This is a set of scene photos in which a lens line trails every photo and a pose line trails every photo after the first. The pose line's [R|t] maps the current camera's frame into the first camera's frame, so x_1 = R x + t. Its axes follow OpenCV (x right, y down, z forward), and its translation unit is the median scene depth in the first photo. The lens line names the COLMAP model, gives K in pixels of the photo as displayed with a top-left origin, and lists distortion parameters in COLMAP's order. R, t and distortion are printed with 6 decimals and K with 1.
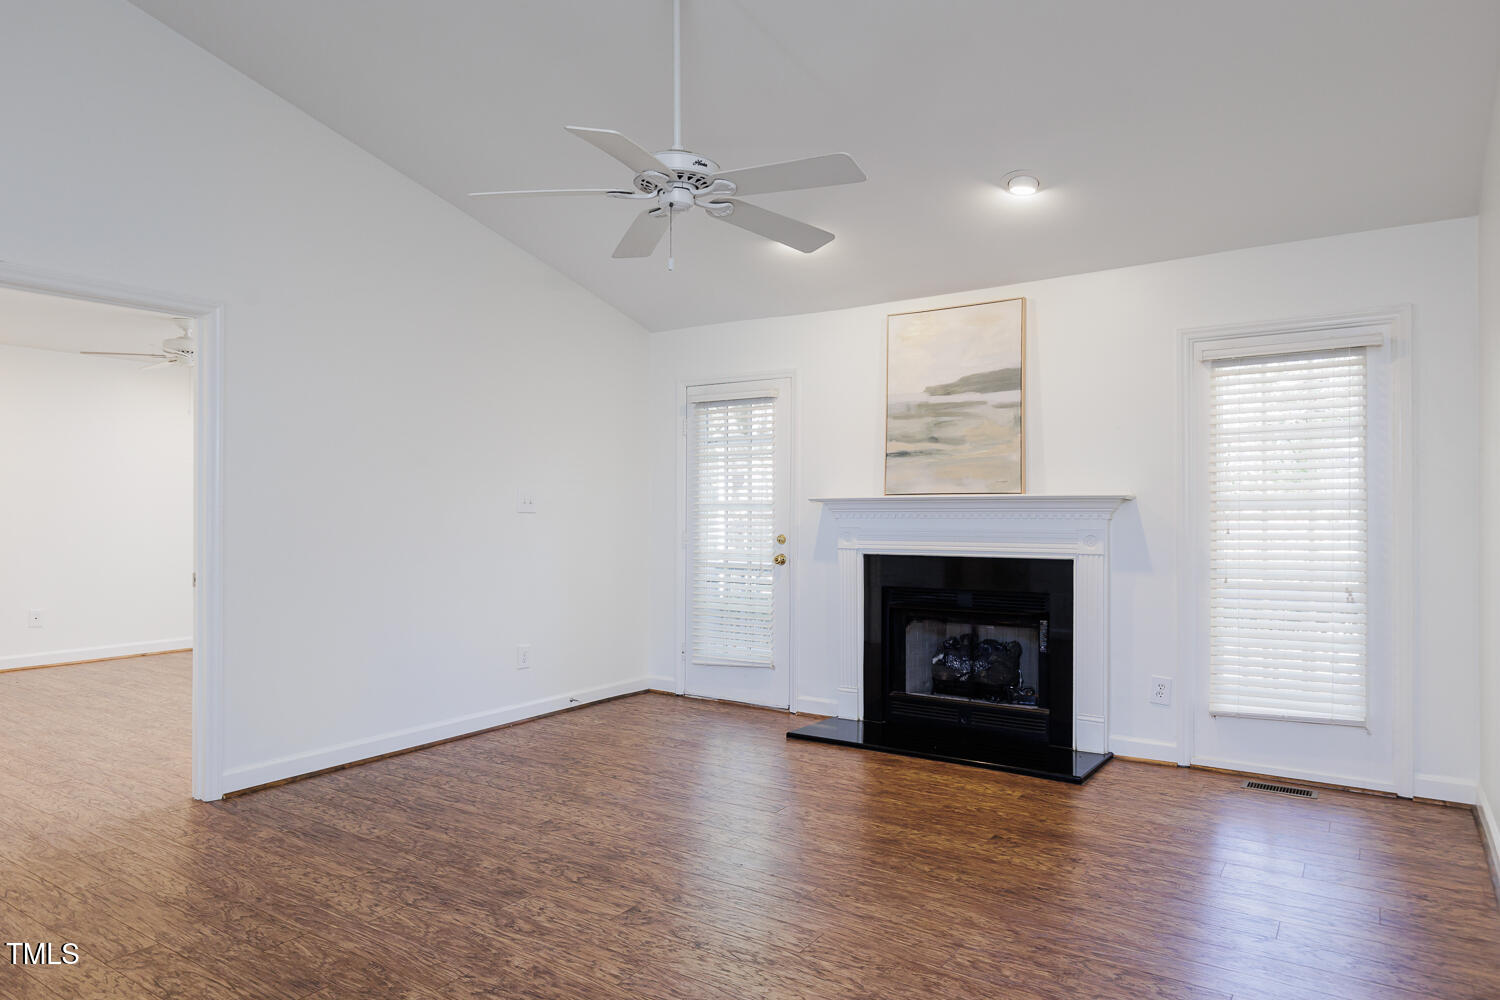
lens RADIAL K [[917.9, 0, 753.2], [0, 917.9, 506.2], [0, 0, 1]] dist [0.012054, -0.007380]
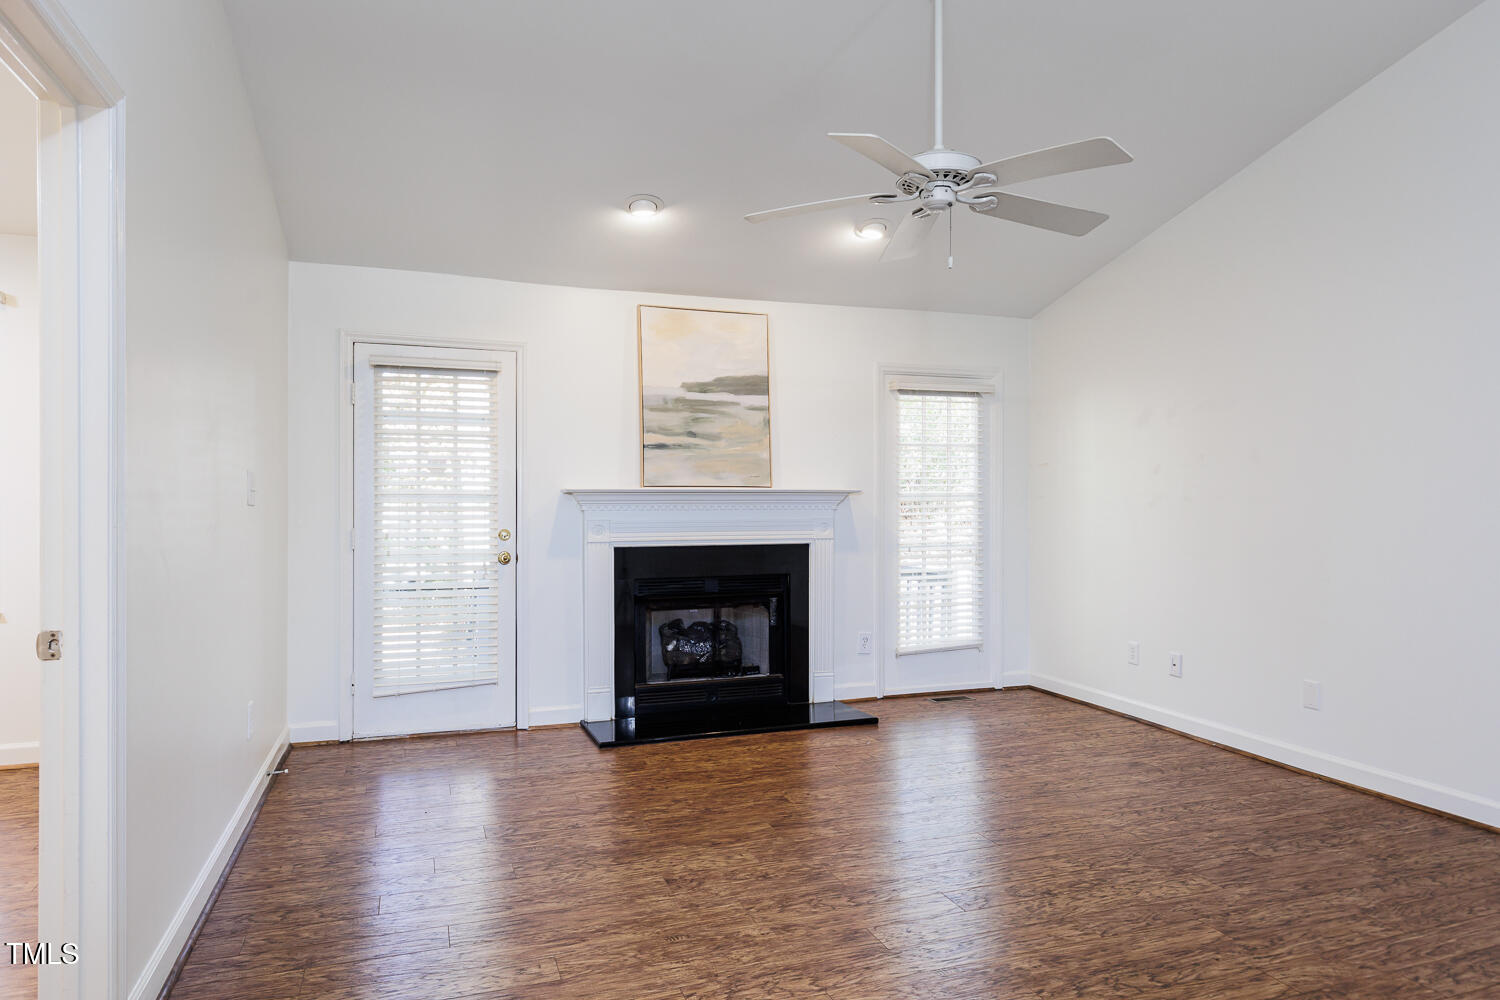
lens RADIAL K [[917.9, 0, 751.8], [0, 917.9, 498.2], [0, 0, 1]] dist [0.012054, -0.007380]
pose [[0.597477, 0.005092, 0.801870, -0.611765], [-0.003866, 0.999987, -0.003469, 0.003705], [-0.801877, -0.001027, 0.597489, 0.329536]]
